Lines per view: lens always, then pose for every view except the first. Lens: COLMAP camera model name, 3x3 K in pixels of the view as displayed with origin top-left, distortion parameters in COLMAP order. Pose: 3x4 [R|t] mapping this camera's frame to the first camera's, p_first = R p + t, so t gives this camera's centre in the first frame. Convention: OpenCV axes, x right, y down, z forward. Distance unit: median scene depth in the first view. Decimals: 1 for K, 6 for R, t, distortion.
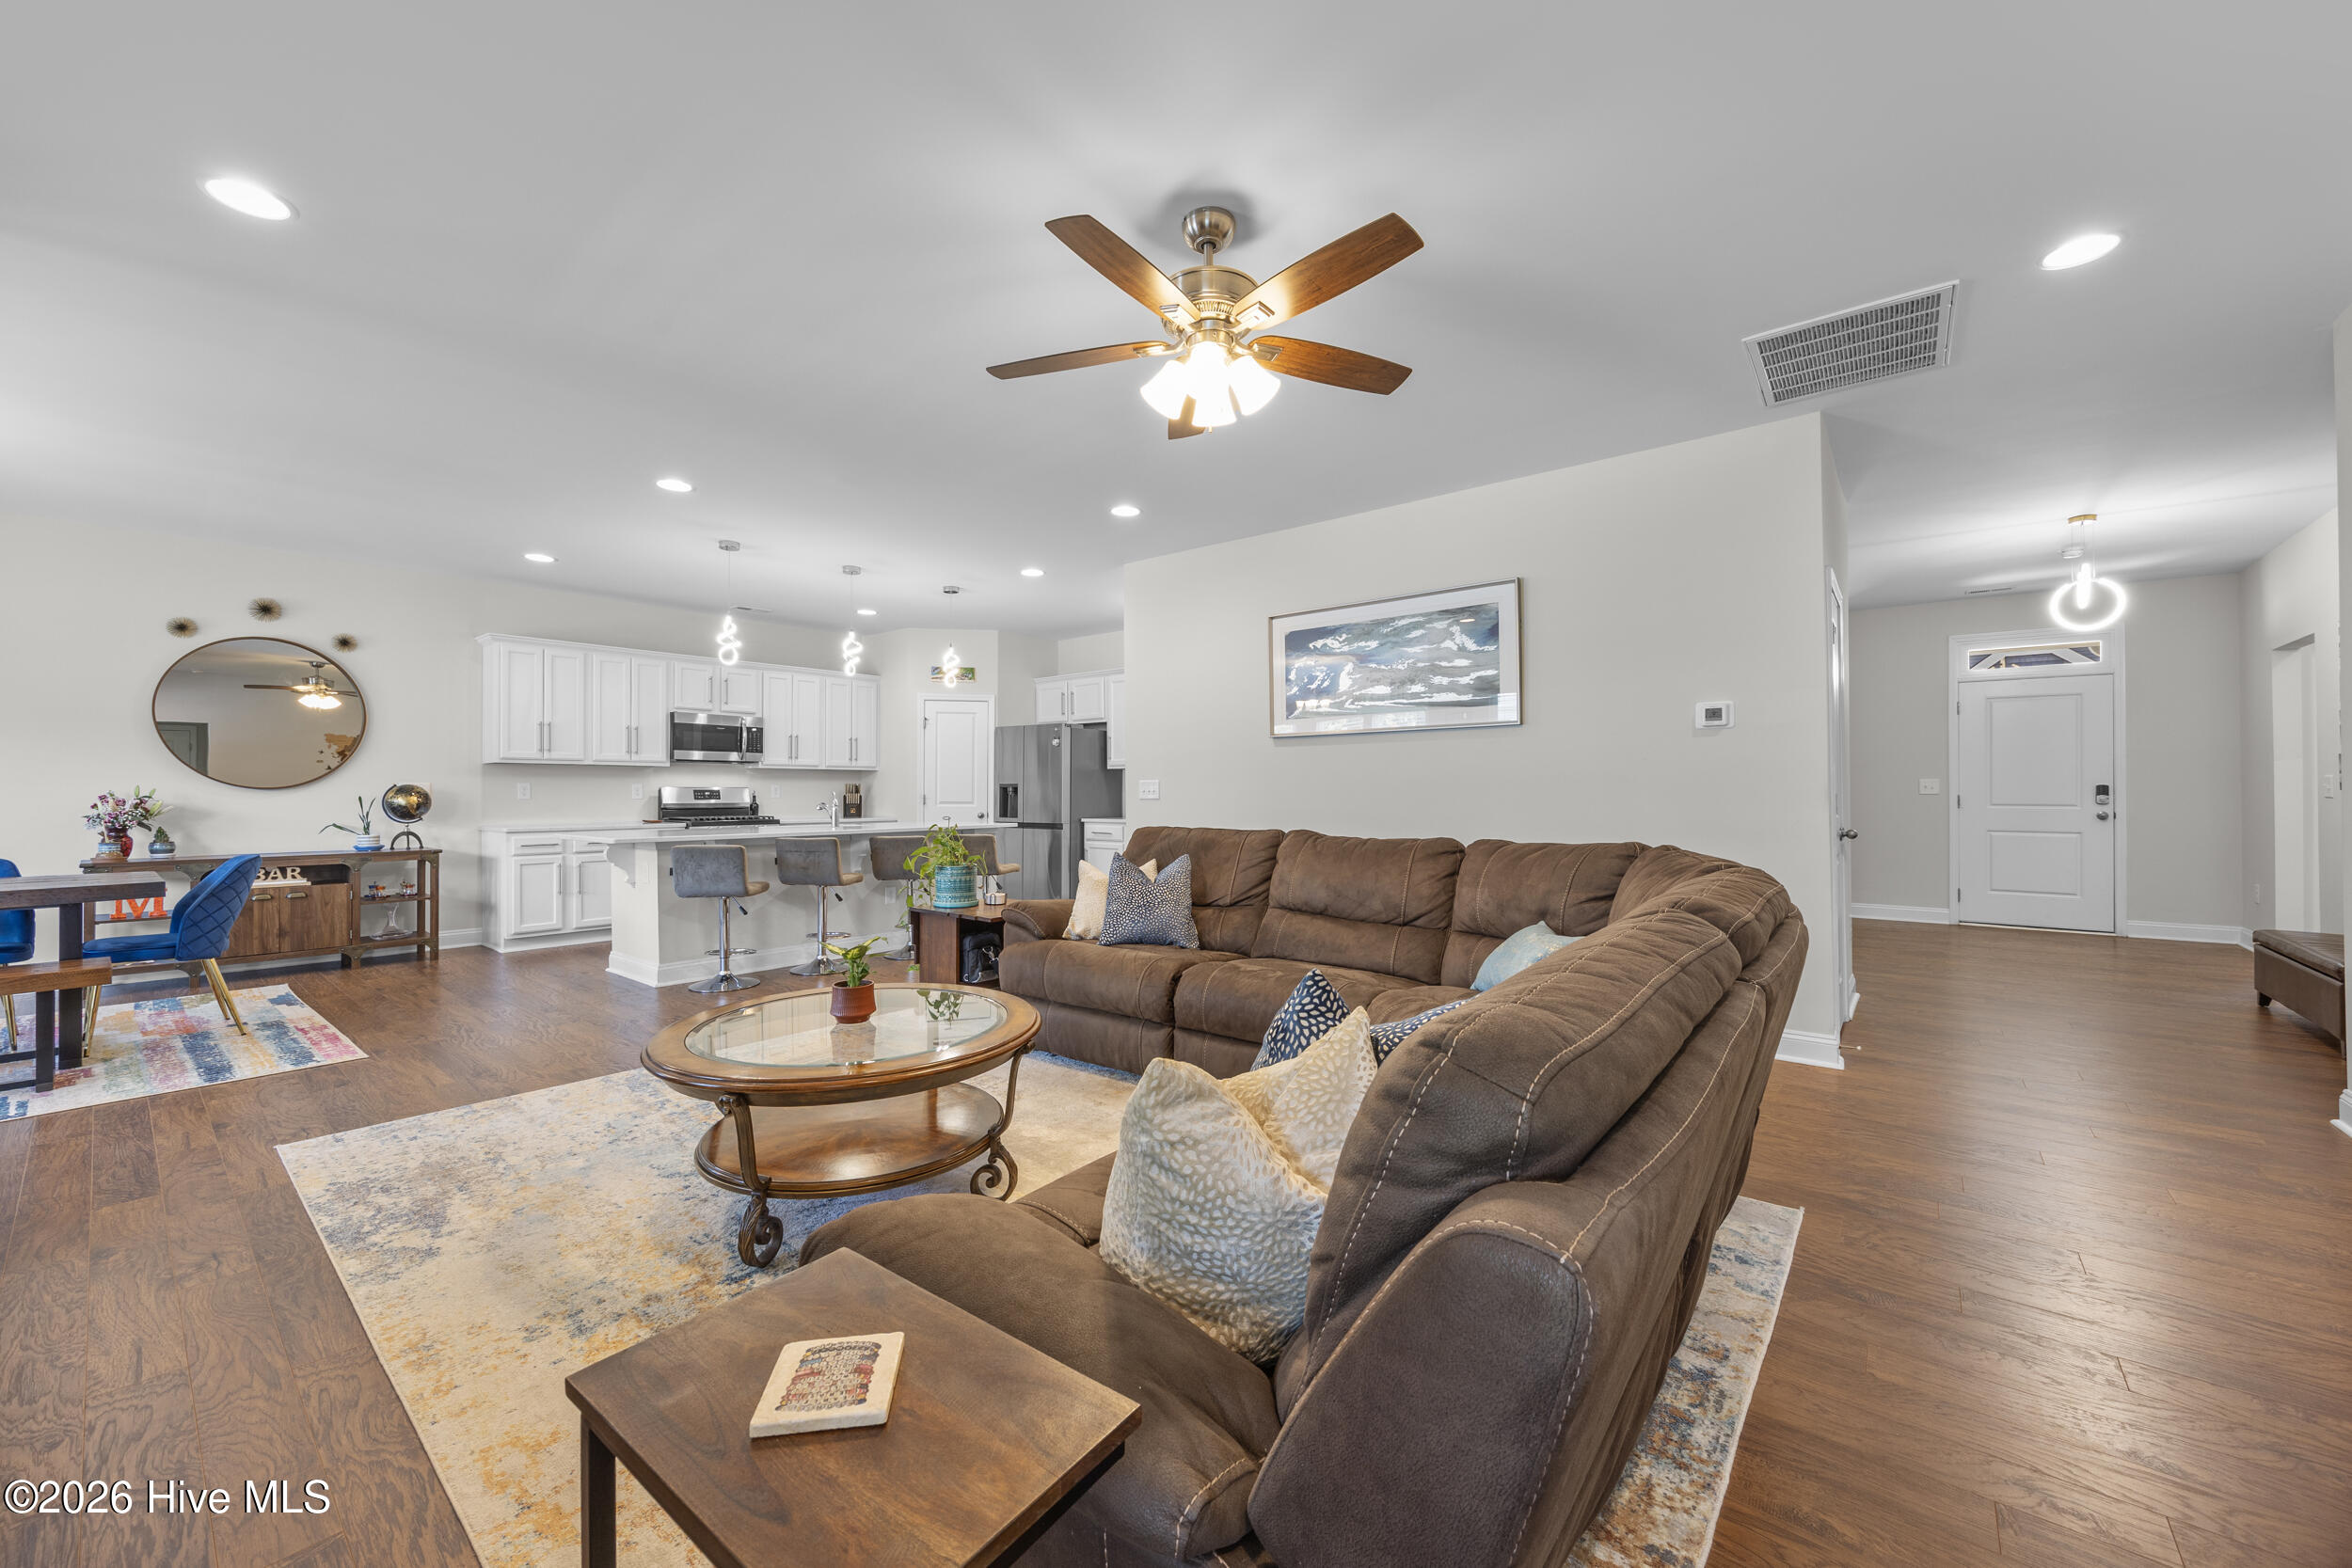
lens RADIAL K [[888.6, 0, 1164.6], [0, 888.6, 787.3], [0, 0, 1]] dist [-0.004411, 0.000727]
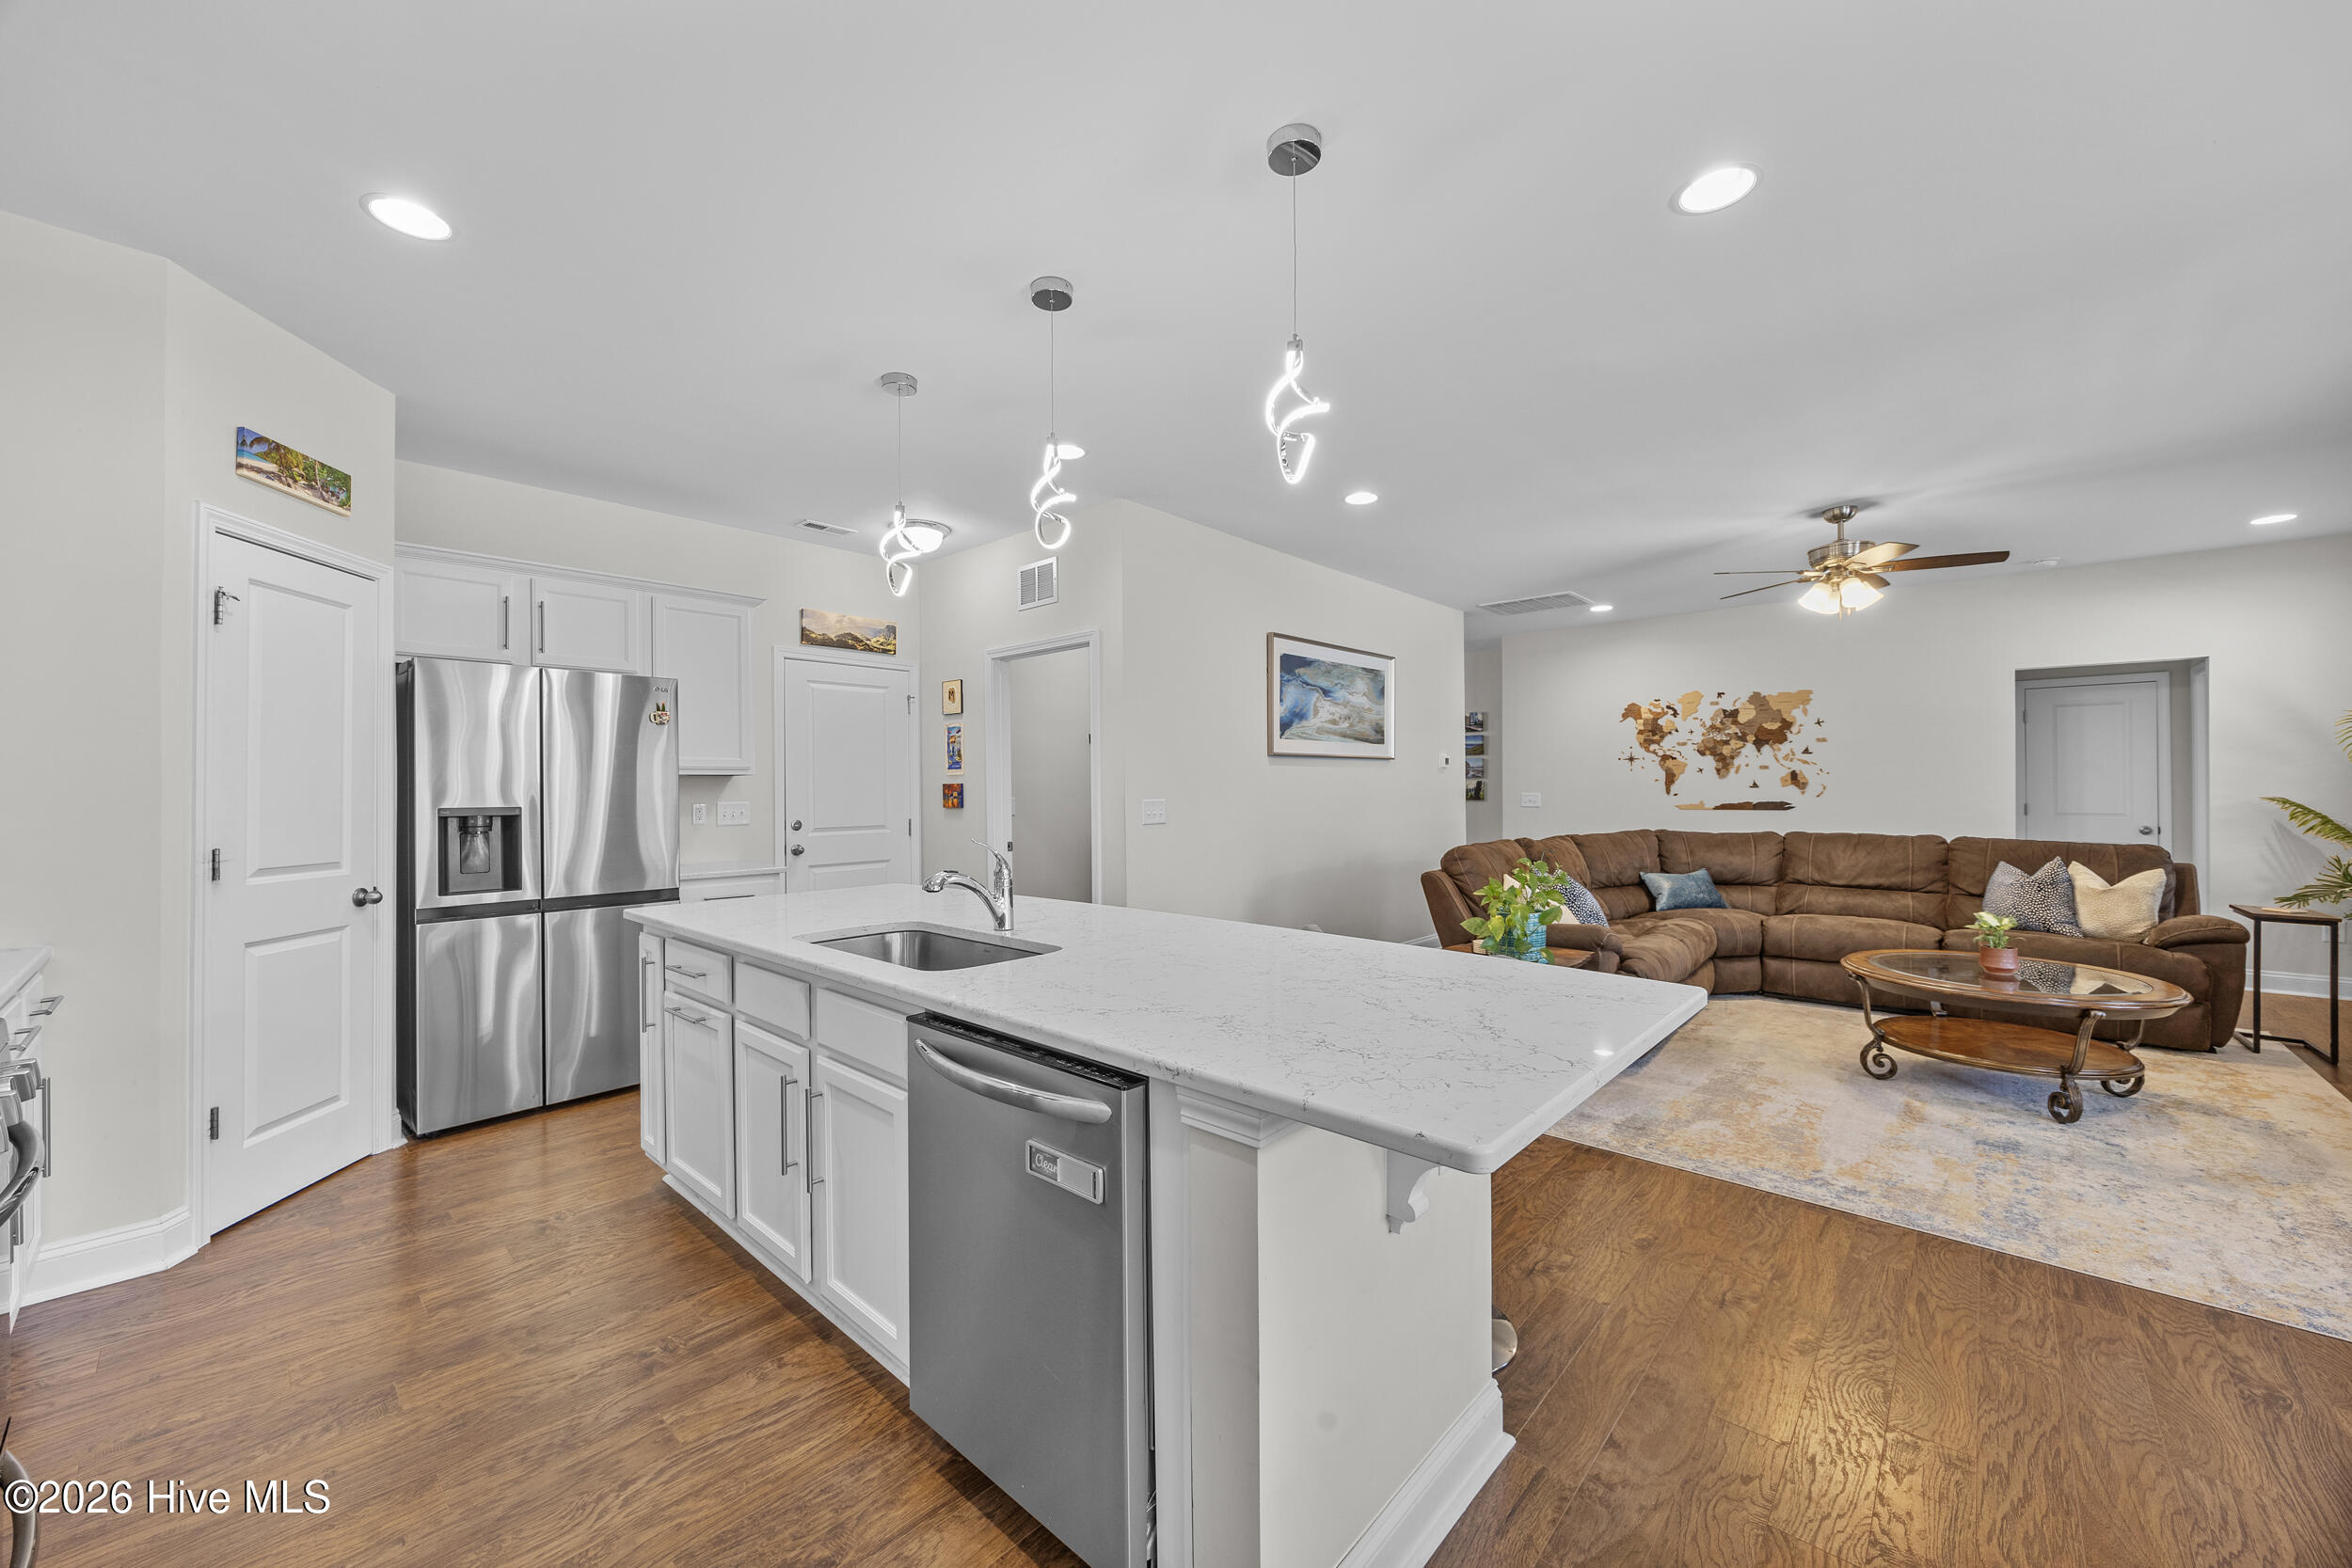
lens RADIAL K [[888.6, 0, 1165.2], [0, 888.6, 782.4], [0, 0, 1]] dist [-0.004411, 0.000727]
pose [[0.056005, 0.009594, 0.998384, -0.795782], [0.002172, 0.999950, -0.009731, -0.014997], [-0.998428, 0.002713, 0.055981, 0.967562]]
